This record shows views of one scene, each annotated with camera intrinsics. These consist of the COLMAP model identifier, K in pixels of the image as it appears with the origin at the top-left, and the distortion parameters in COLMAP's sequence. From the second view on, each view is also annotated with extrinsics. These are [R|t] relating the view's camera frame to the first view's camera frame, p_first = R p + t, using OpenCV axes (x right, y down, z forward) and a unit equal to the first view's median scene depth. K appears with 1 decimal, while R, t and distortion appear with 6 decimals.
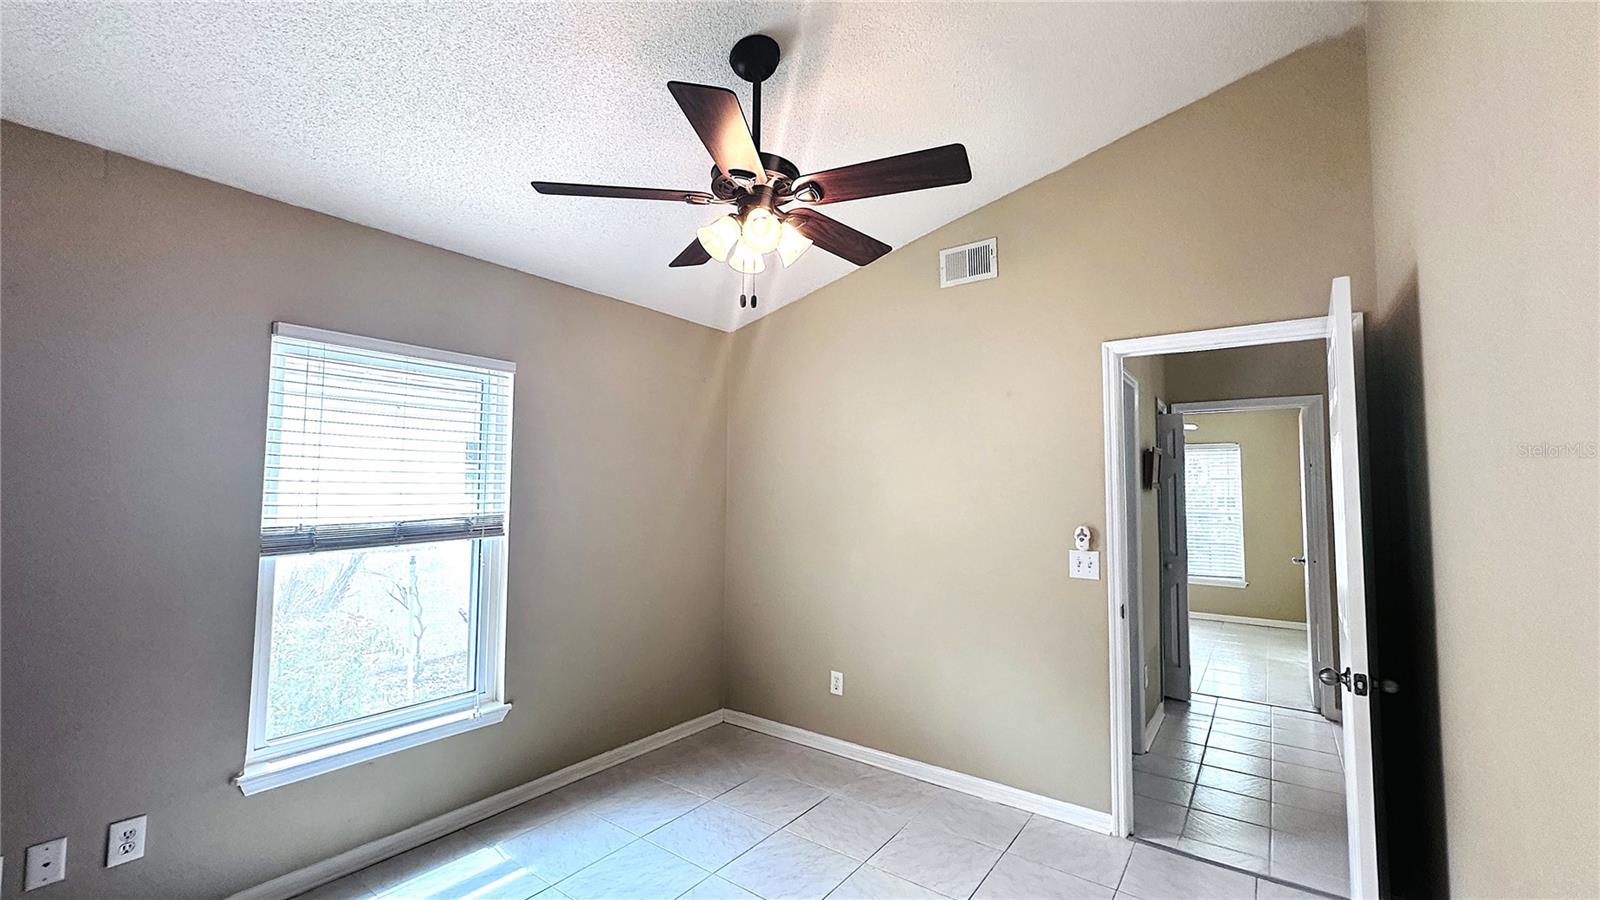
lens RADIAL K [[657.3, 0, 795.8], [0, 657.3, 447.4], [0, 0, 1]] dist [0.000259, 0.000049]
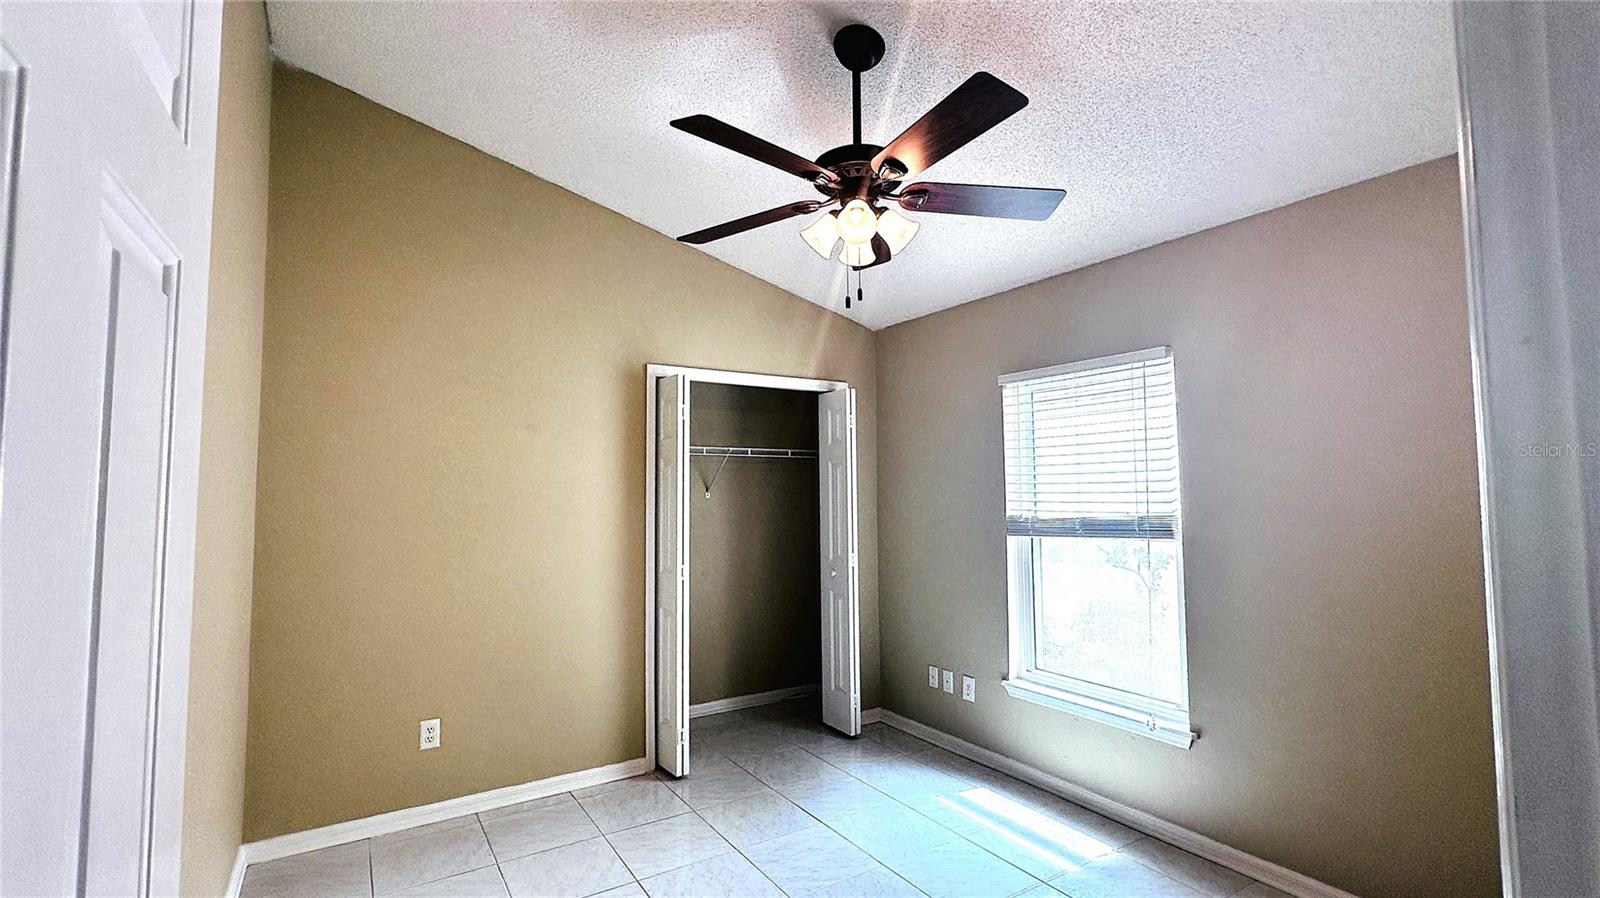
lens RADIAL K [[657.3, 0, 795.8], [0, 657.3, 446.4], [0, 0, 1]] dist [0.000259, 0.000049]
pose [[-0.327985, -0.069003, -0.942159, 0.584549], [0.068372, 0.992979, -0.096527, 0.060913], [0.942206, -0.096076, -0.320964, 0.823564]]
